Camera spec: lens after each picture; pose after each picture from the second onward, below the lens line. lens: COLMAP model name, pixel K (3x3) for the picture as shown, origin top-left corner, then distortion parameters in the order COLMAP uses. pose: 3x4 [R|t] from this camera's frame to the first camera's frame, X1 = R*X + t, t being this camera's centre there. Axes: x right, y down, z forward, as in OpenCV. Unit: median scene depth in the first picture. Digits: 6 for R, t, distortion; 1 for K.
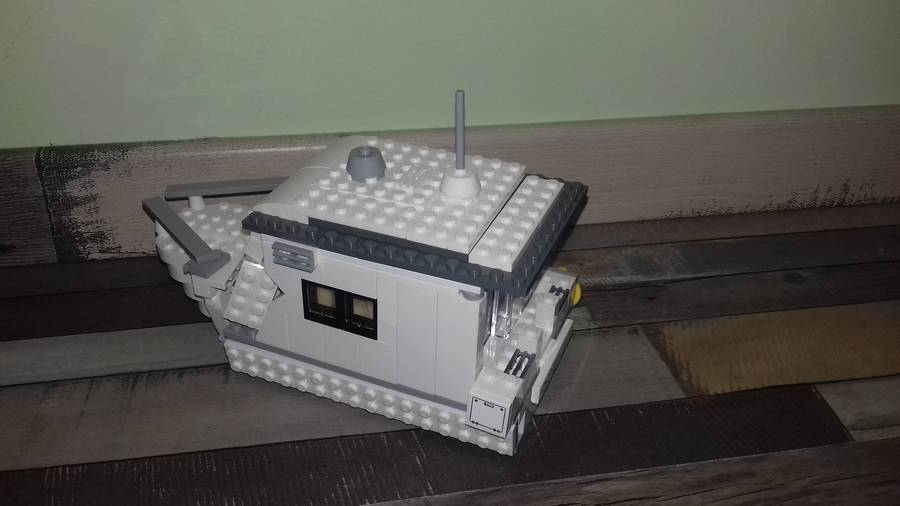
lens RADIAL K [[848.1, 0, 444.5], [0, 848.1, 253.4], [0, 0, 1]] dist [-0.023380, 0.000000]
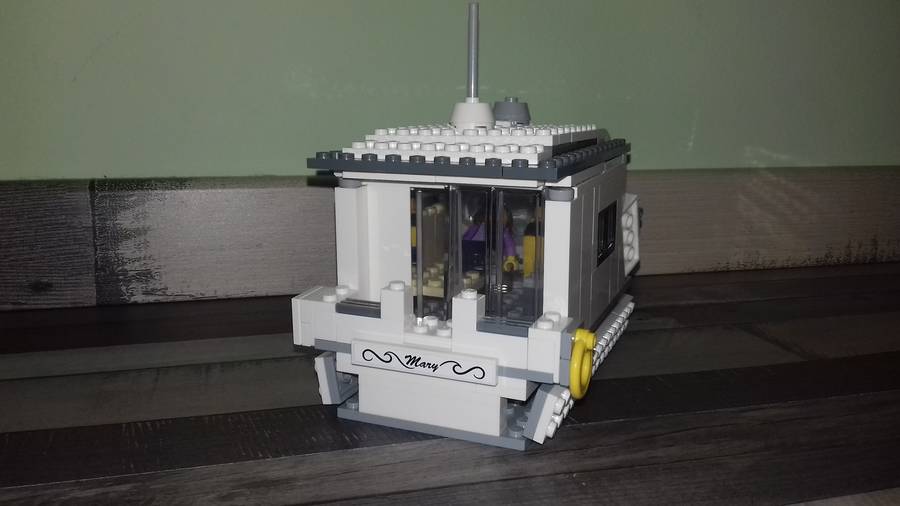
lens RADIAL K [[848.1, 0, 446.8], [0, 848.1, 247.6], [0, 0, 1]] dist [-0.023380, 0.000000]
pose [[0.995467, -0.028709, 0.090676, -0.164483], [0.058126, 0.938240, -0.341068, 0.294836], [-0.075285, 0.344793, 0.935655, 0.092566]]
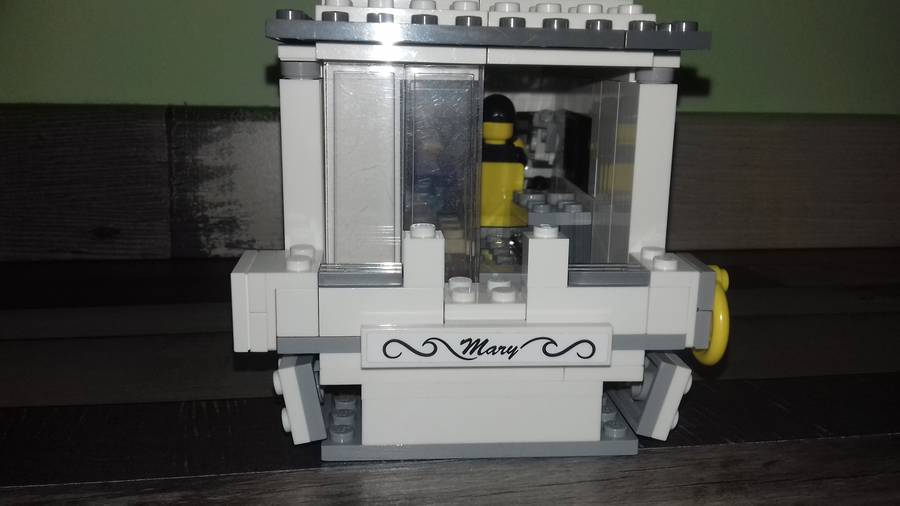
lens RADIAL K [[848.1, 0, 454.3], [0, 848.1, 260.8], [0, 0, 1]] dist [-0.023380, 0.000000]
pose [[0.999923, 0.003348, -0.011929, -0.198959], [-0.007002, 0.946993, -0.321178, 0.262532], [0.010222, 0.321237, 0.946944, 0.289744]]
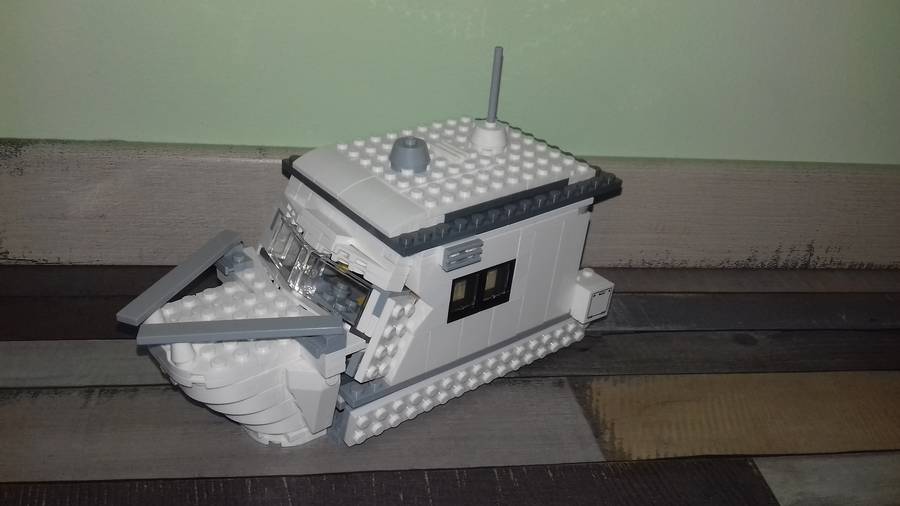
lens RADIAL K [[848.1, 0, 449.1], [0, 848.1, 254.5], [0, 0, 1]] dist [-0.023380, 0.000000]
pose [[0.997419, 0.071433, 0.007268, 0.086685], [-0.070765, 0.995108, -0.068931, 0.024218], [-0.012157, 0.068239, 0.997595, 0.092976]]
